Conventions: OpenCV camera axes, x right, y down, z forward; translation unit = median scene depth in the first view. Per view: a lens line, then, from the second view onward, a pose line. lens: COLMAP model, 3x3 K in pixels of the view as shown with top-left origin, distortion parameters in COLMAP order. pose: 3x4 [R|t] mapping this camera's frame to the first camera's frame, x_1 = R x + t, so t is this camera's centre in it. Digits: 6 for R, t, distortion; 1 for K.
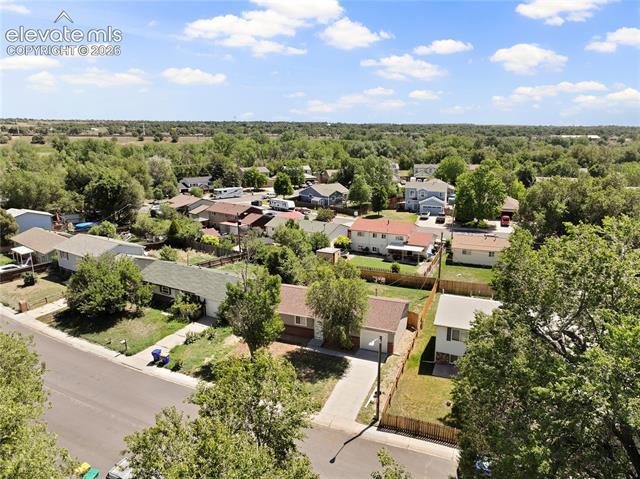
lens RADIAL K [[448.8, 0, 321.5], [0, 448.8, 237.8], [0, 0, 1]] dist [-0.001830, 0.015575]
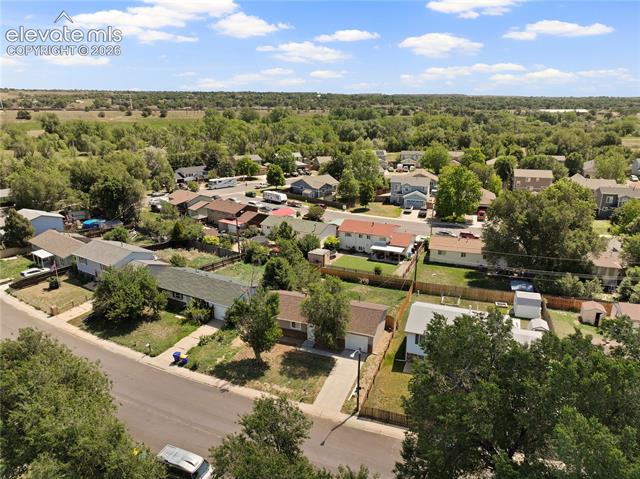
lens RADIAL K [[448.8, 0, 321.5], [0, 448.8, 237.8], [0, 0, 1]] dist [-0.001830, 0.015575]
pose [[0.999772, -0.005156, 0.020699, -0.000780], [0.003841, 0.998003, 0.063043, -0.069524], [-0.020983, -0.062949, 0.997796, -0.101557]]
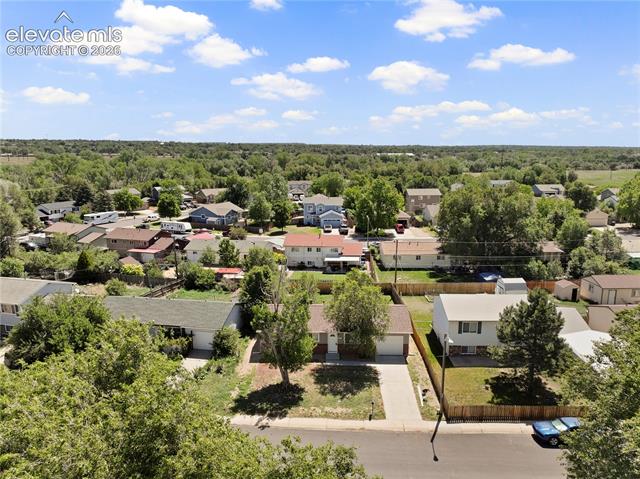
lens RADIAL K [[448.8, 0, 321.5], [0, 448.8, 237.8], [0, 0, 1]] dist [-0.001830, 0.015575]
pose [[0.936745, -0.070825, 0.342771, -0.197951], [0.084579, 0.996095, -0.025324, -0.003674], [-0.339639, 0.052713, 0.939078, 0.030862]]
